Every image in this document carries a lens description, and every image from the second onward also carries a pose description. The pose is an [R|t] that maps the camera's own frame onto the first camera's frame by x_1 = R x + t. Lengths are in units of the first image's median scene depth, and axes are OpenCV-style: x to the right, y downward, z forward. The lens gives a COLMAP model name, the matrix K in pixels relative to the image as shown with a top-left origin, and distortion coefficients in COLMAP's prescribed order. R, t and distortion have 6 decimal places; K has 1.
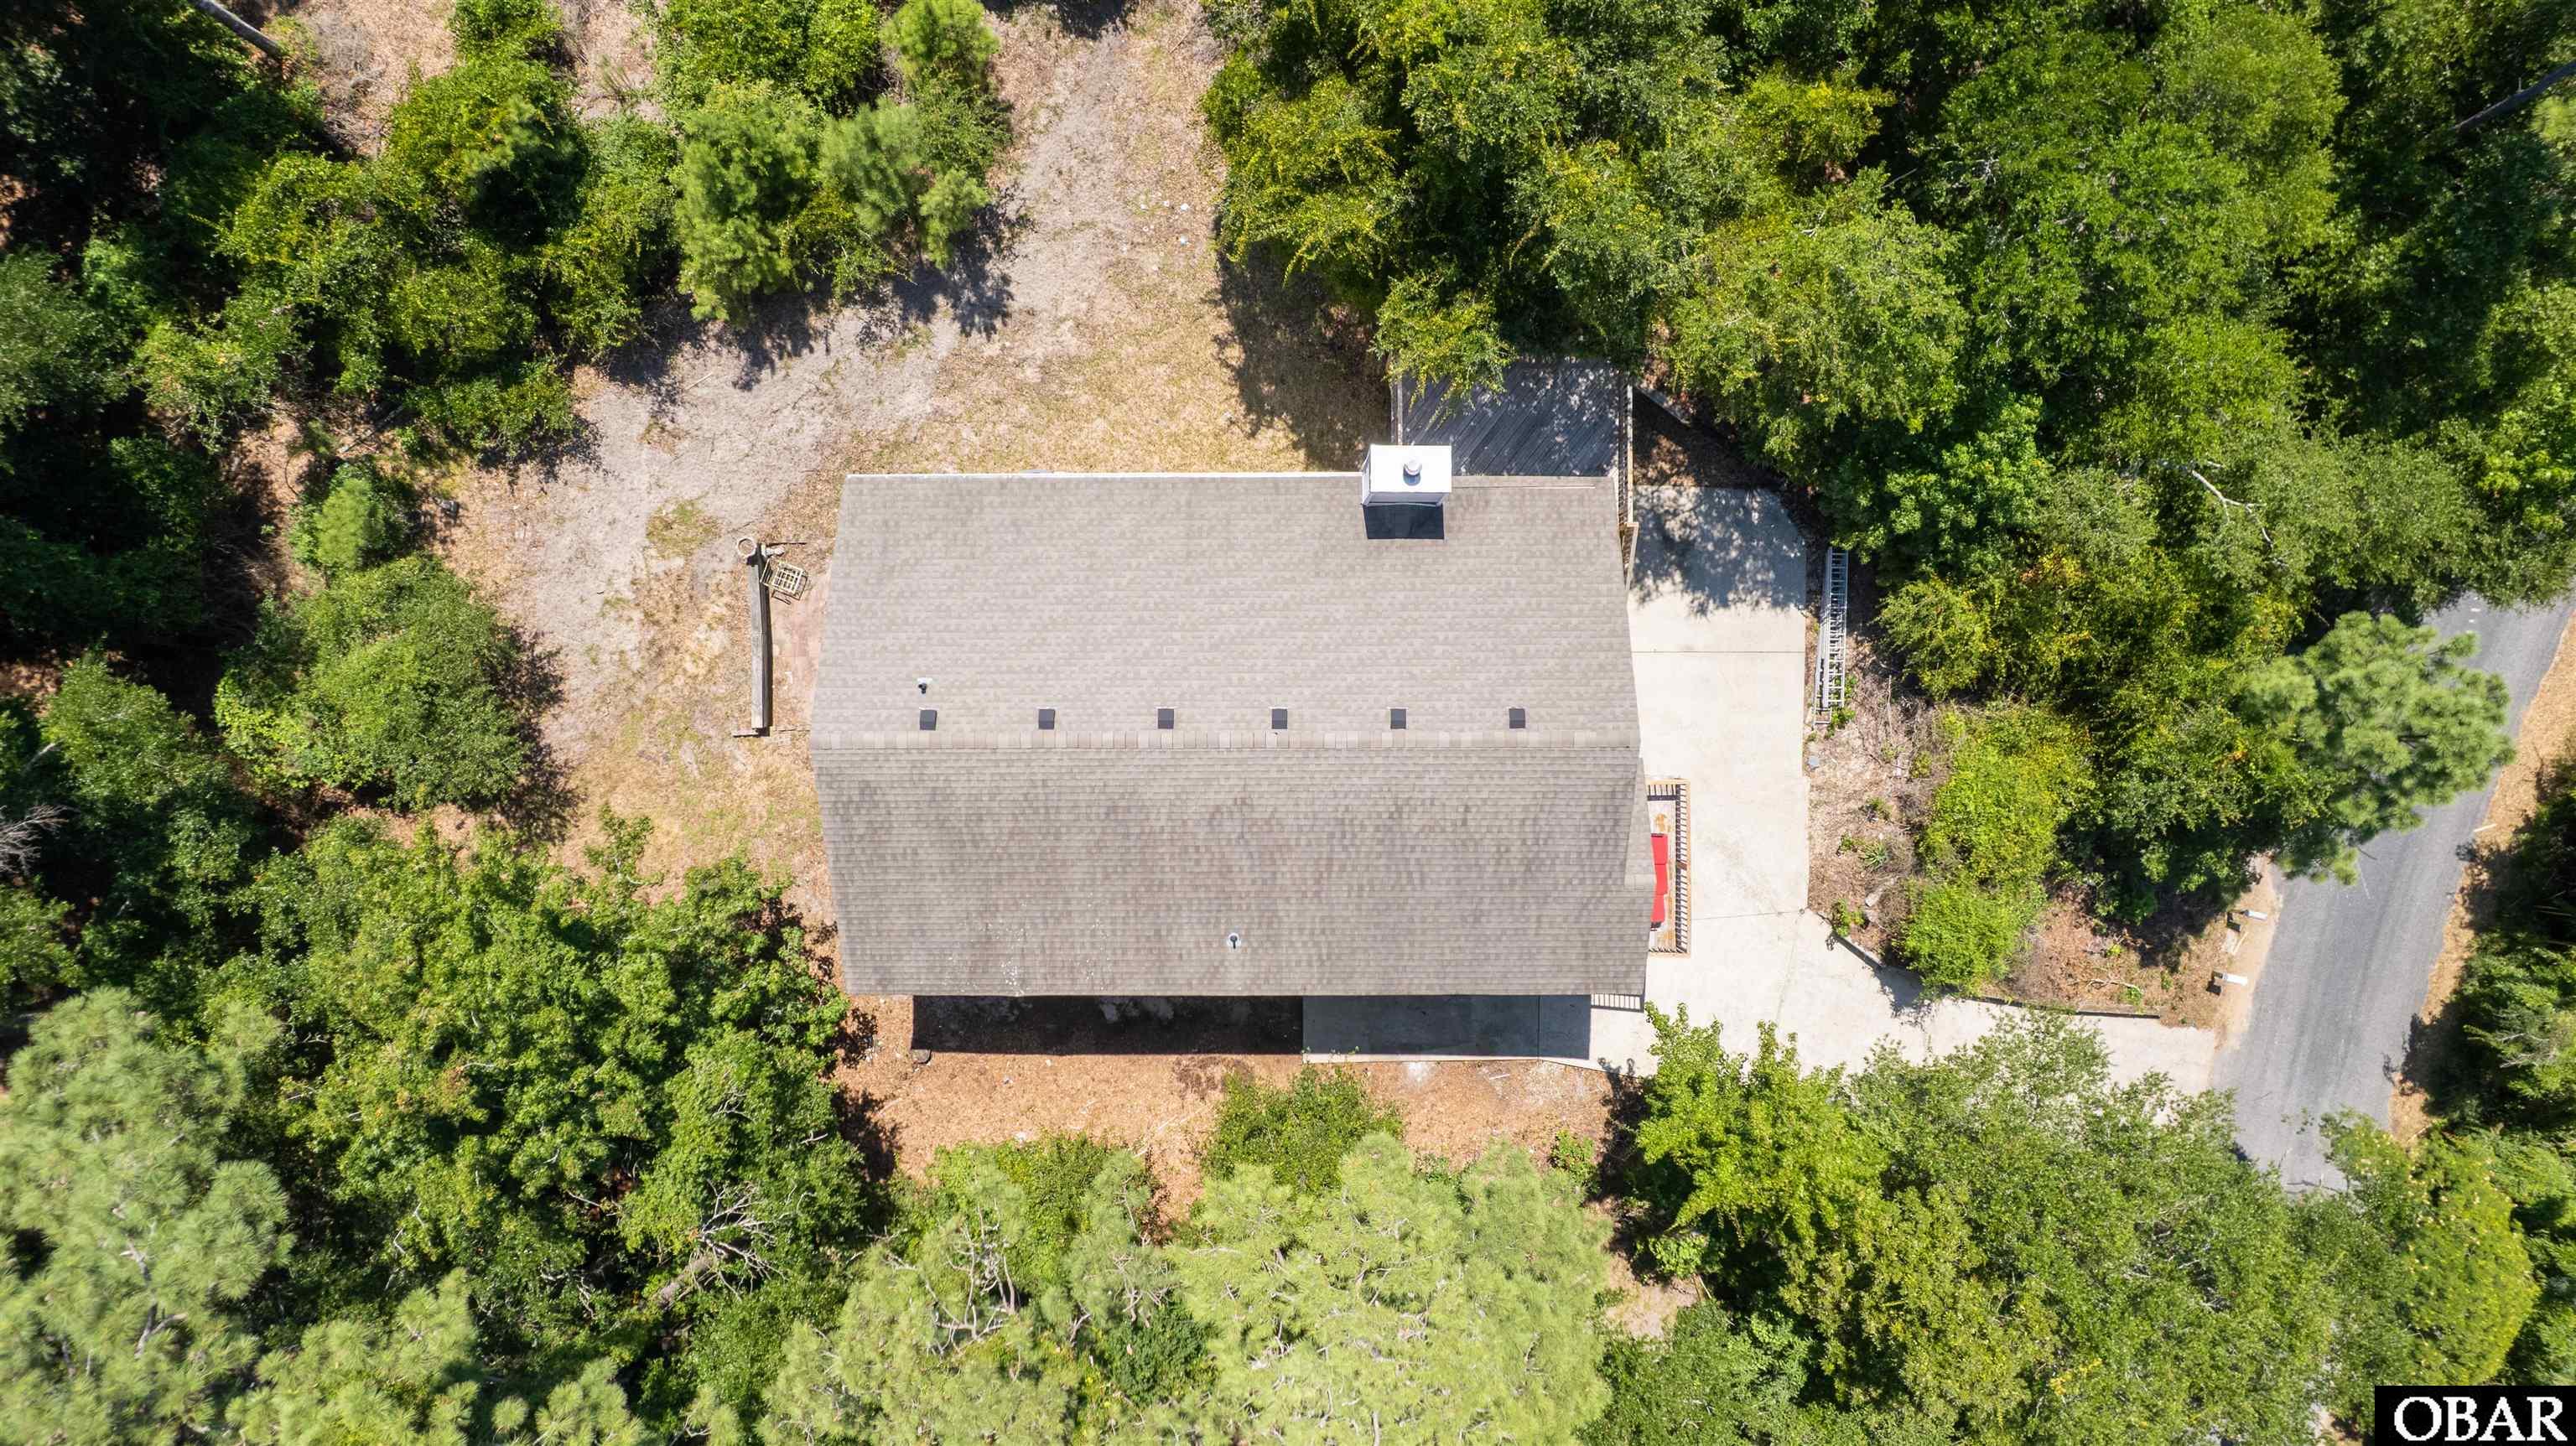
lens RADIAL K [[1700.1, 0, 1288.0], [0, 1700.1, 723.0], [0, 0, 1]] dist [-0.005517, 0.000406]
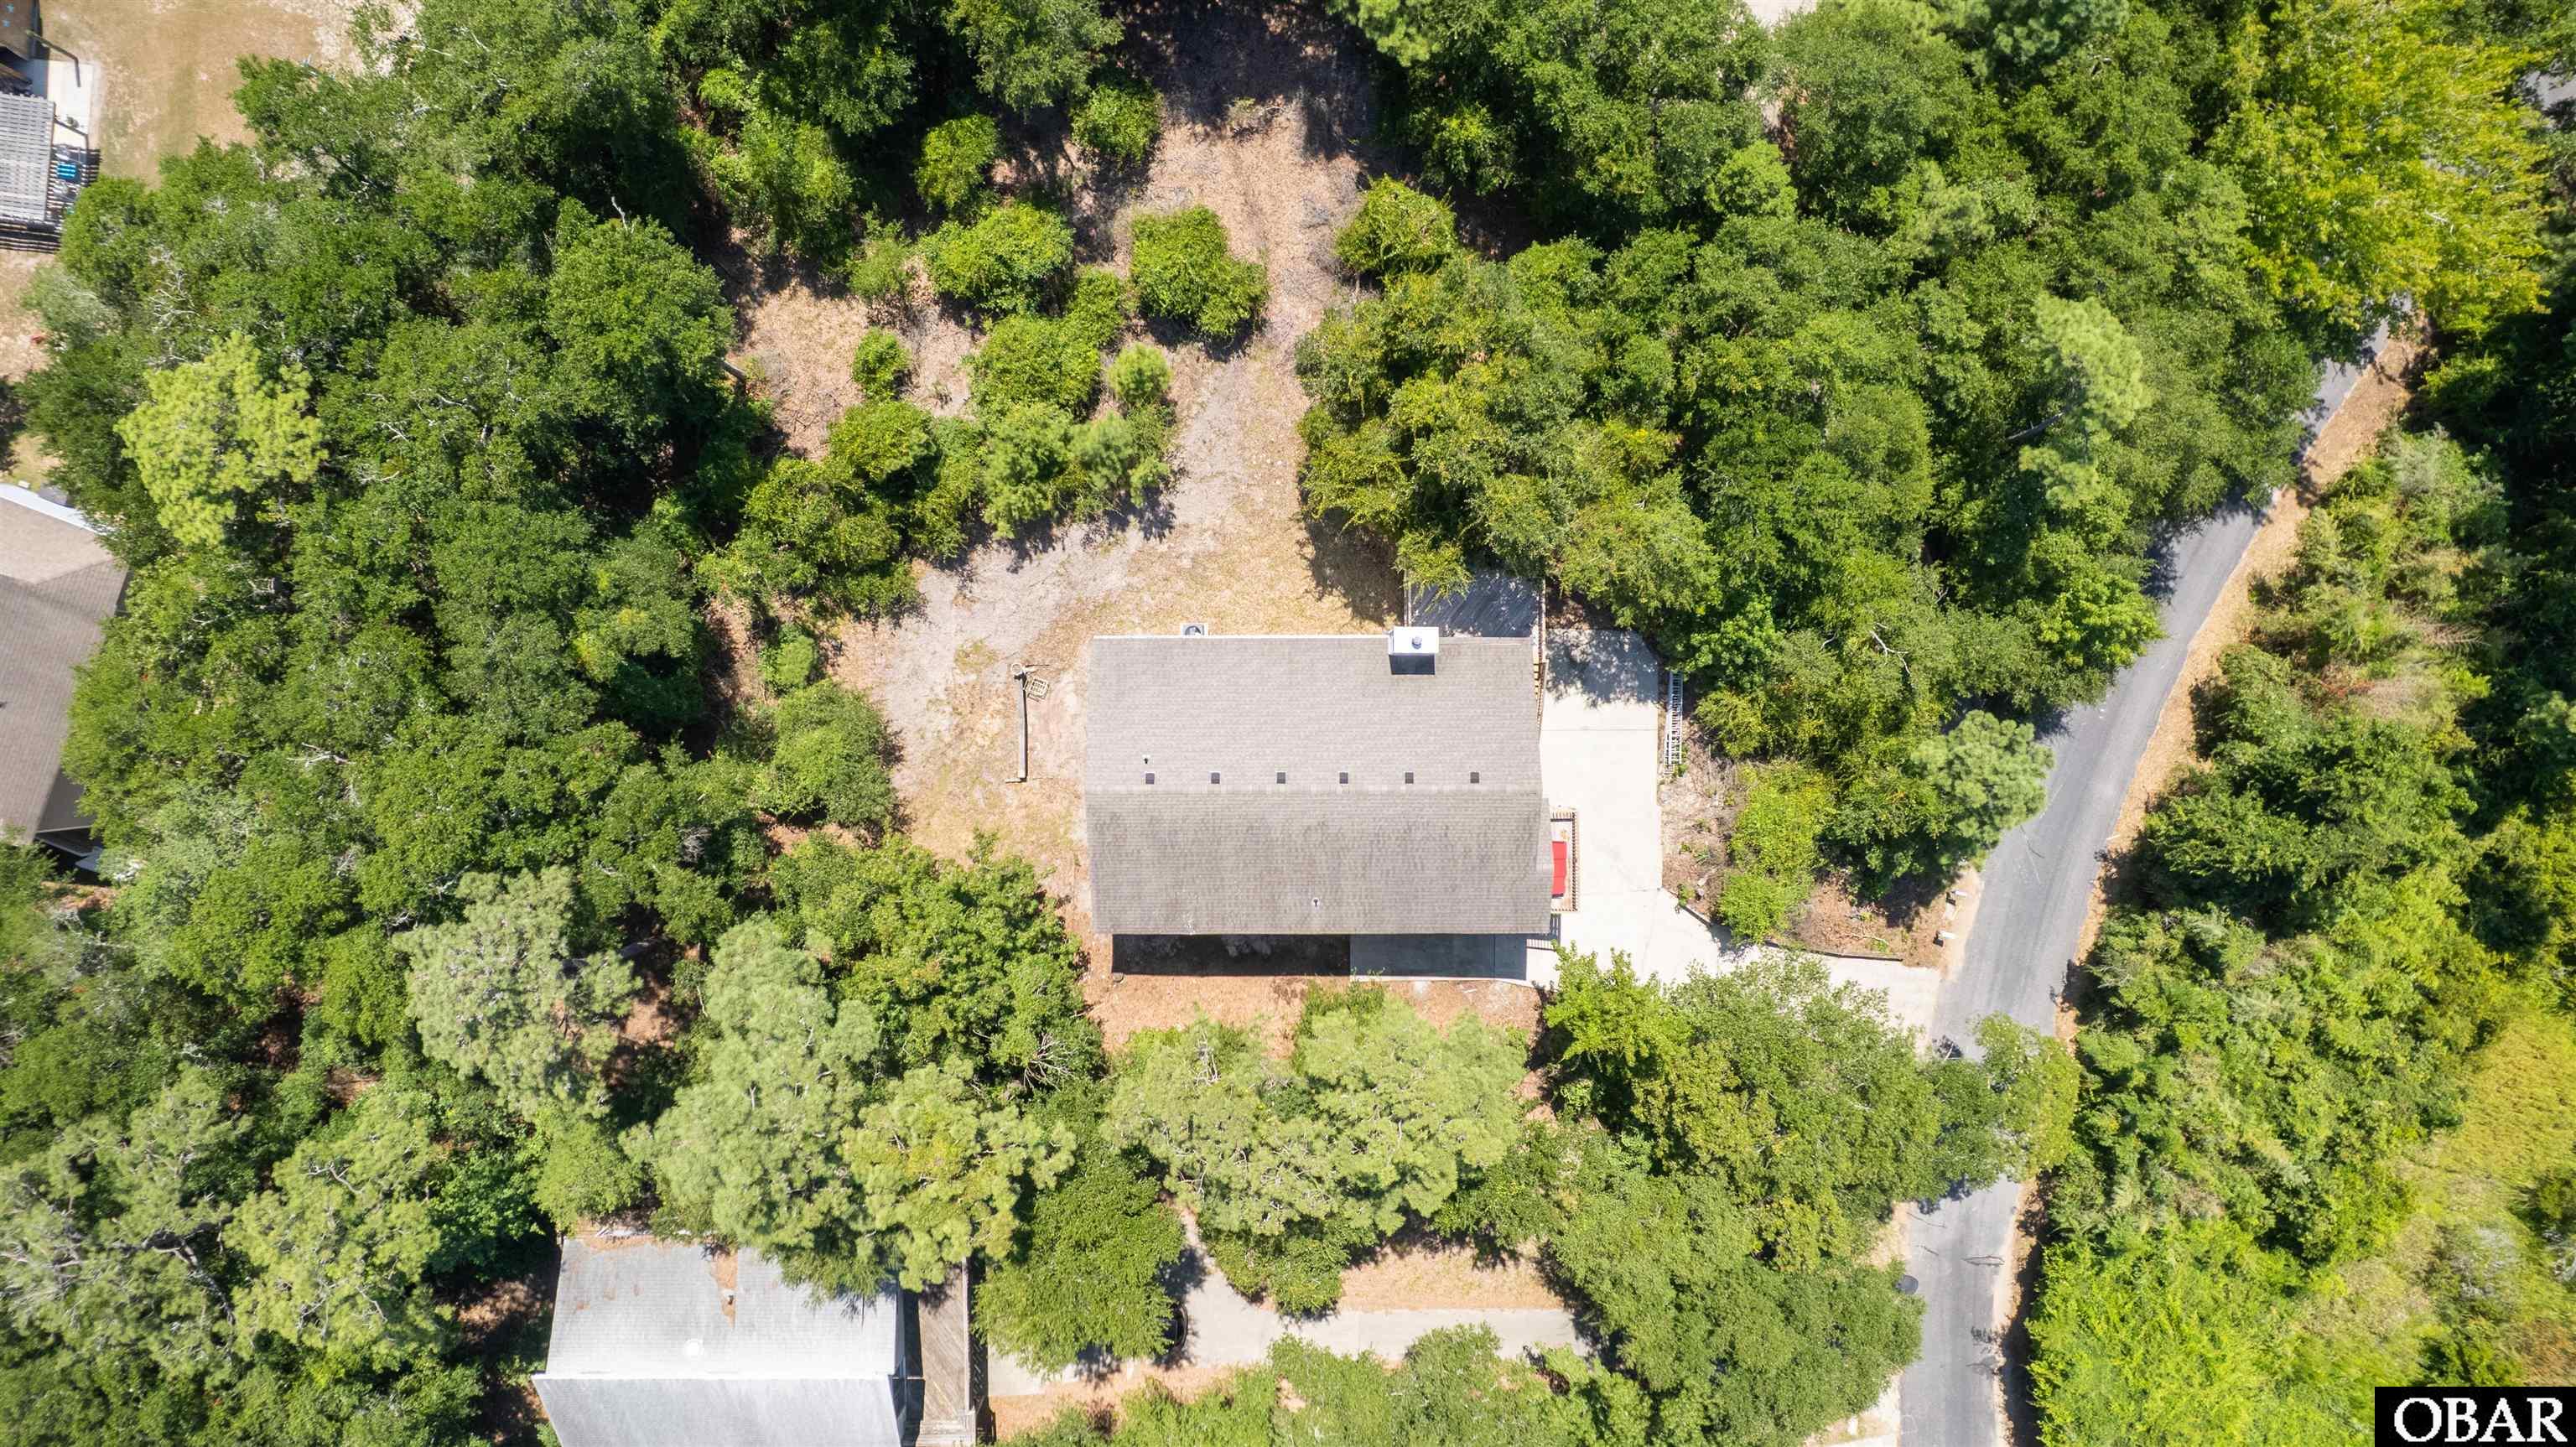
lens RADIAL K [[1700.2, 0, 1288.0], [0, 1700.2, 723.5], [0, 0, 1]] dist [-0.005517, 0.000406]
pose [[0.999997, 0.000275, -0.002556, -0.051644], [-0.000282, 0.999996, -0.002647, -0.048429], [0.002555, 0.002648, 0.999993, -0.703994]]
